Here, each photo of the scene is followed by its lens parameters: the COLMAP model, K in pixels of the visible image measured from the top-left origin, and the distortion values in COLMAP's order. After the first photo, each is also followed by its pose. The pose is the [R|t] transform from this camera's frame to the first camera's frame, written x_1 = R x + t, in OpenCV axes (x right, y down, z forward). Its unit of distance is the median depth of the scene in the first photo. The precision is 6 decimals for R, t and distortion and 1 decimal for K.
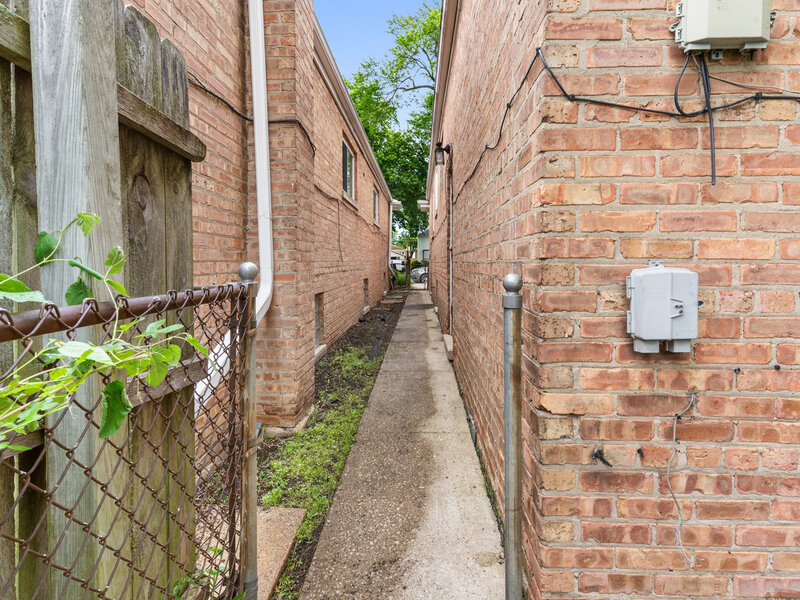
lens RADIAL K [[428.9, 0, 400.0], [0, 428.9, 300.0], [0, 0, 1]] dist [0.000438, 0.001091]
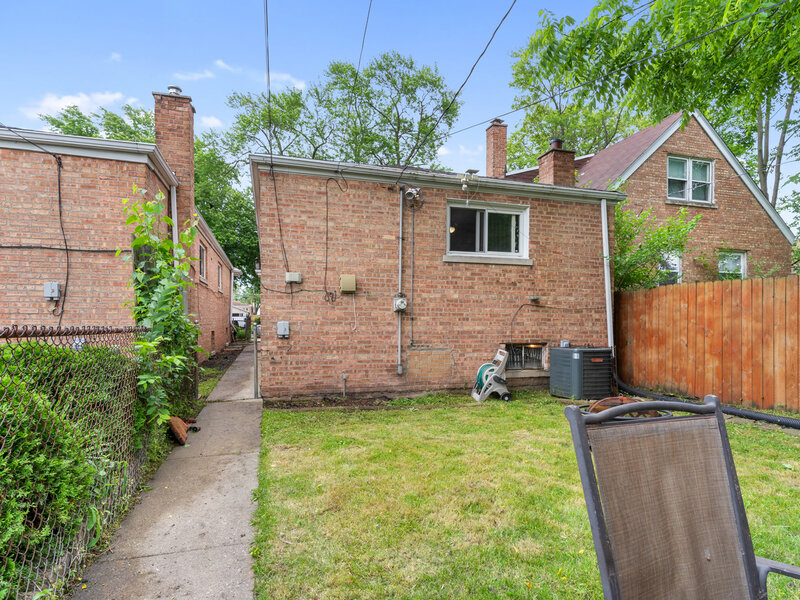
lens RADIAL K [[486.3, 0, 398.7], [0, 486.3, 324.4], [0, 0, 1]] dist [0.001096, 0.000345]
pose [[0.953414, -0.003938, 0.301641, 0.101920], [0.026839, 0.997057, -0.071812, 0.284775], [-0.300470, 0.076562, 0.950713, -3.412735]]
